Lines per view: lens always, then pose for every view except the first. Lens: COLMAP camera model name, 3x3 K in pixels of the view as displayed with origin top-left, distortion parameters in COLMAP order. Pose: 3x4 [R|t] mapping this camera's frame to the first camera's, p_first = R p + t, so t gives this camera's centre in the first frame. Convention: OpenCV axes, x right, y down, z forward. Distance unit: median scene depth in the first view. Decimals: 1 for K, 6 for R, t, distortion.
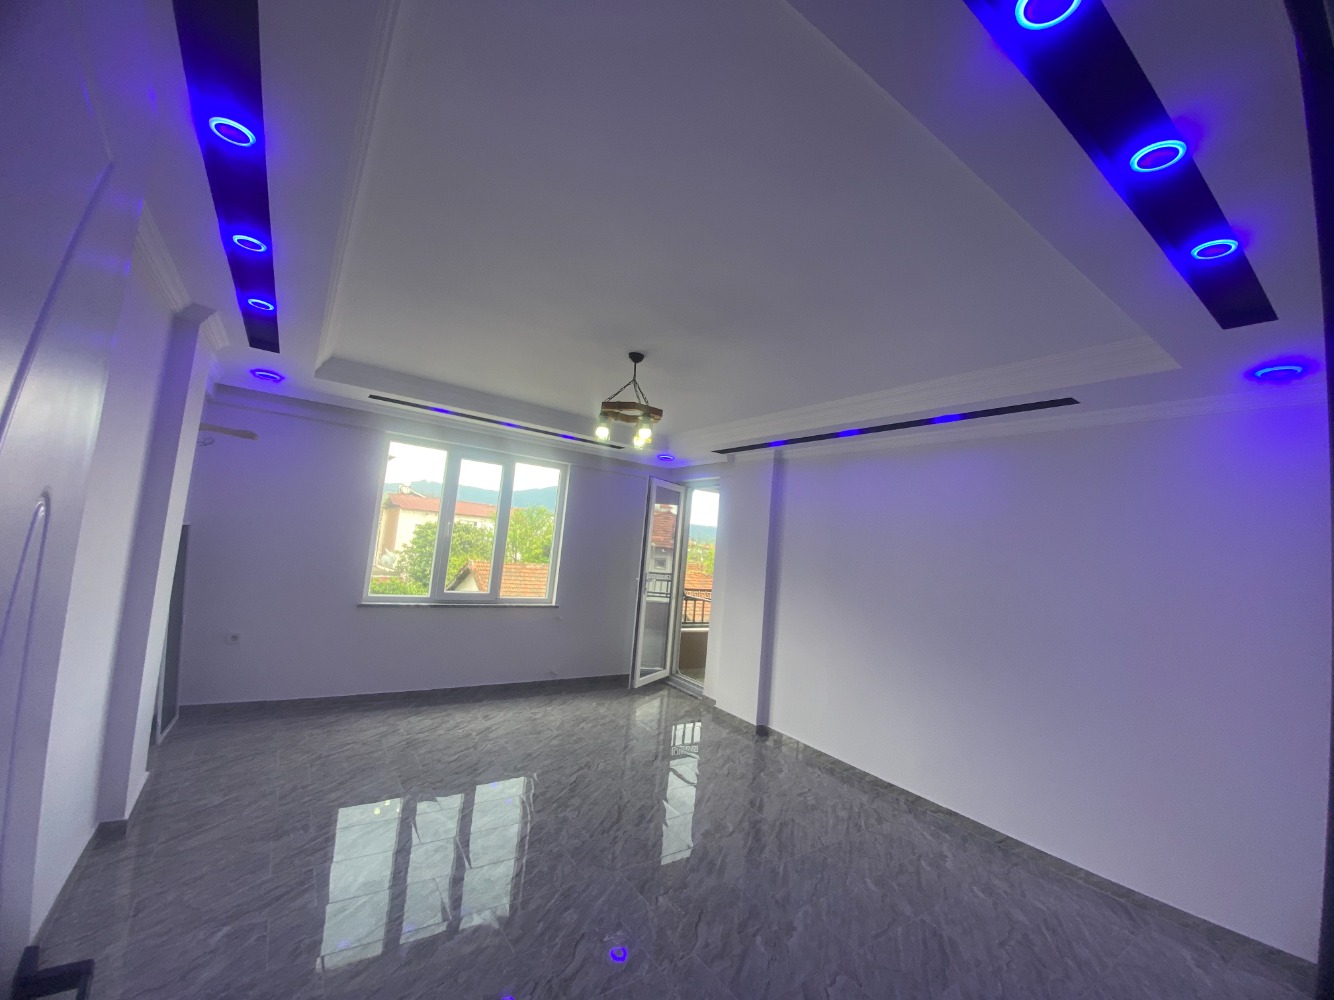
lens RADIAL K [[547.1, 0, 666.4], [0, 547.1, 501.2], [0, 0, 1]] dist [-0.029047, -0.002079]
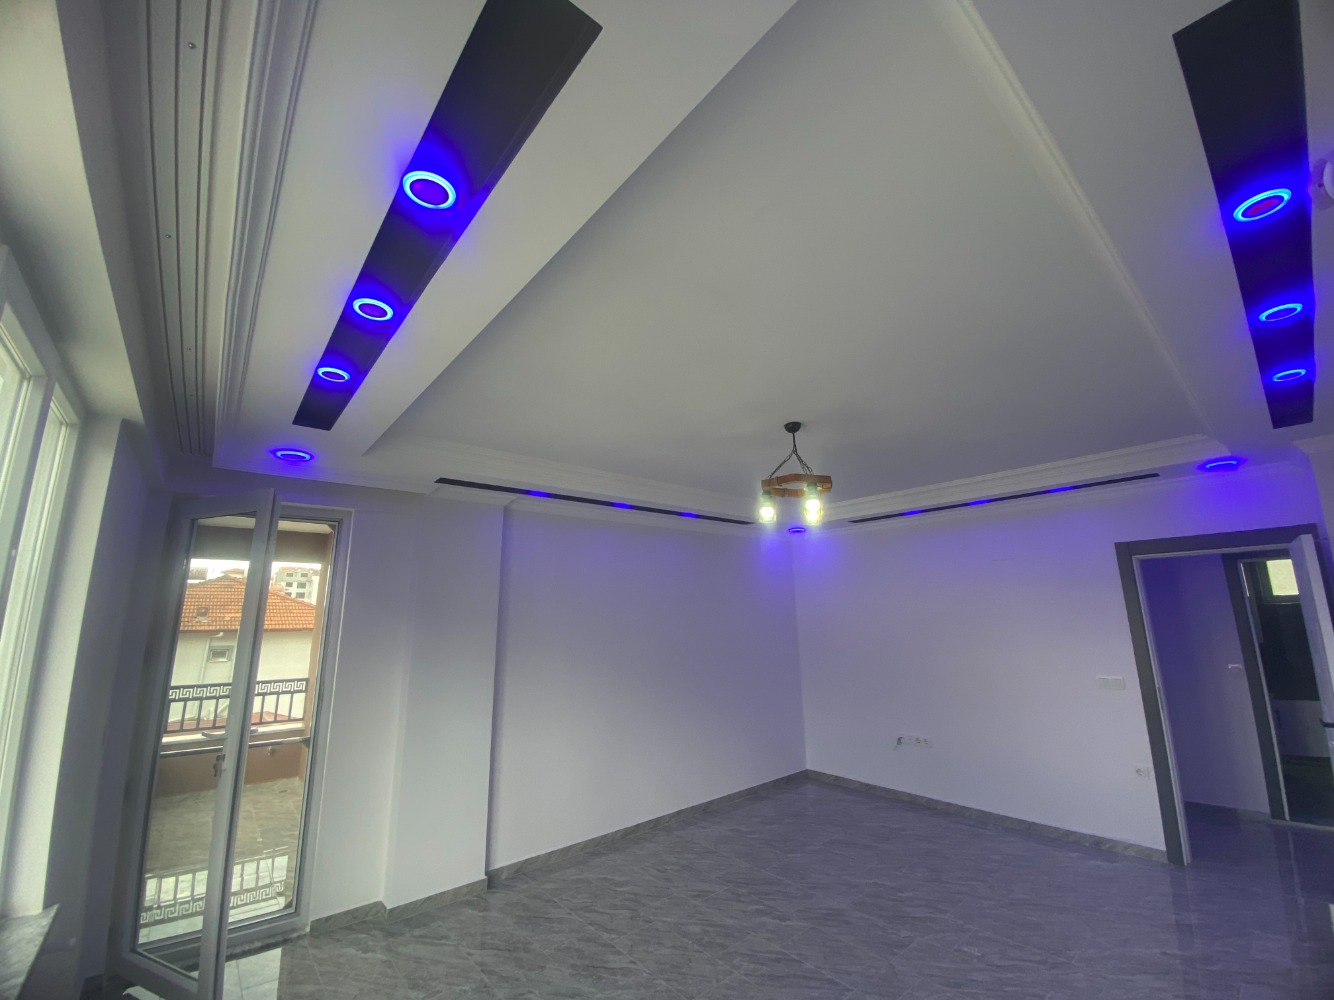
lens RADIAL K [[547.1, 0, 661.6], [0, 547.1, 498.9], [0, 0, 1]] dist [-0.029047, -0.002079]
pose [[-0.073679, 0.116353, 0.990471, -0.934404], [-0.044464, 0.991800, -0.119817, -0.018004], [-0.996290, -0.052868, -0.067901, 1.275056]]
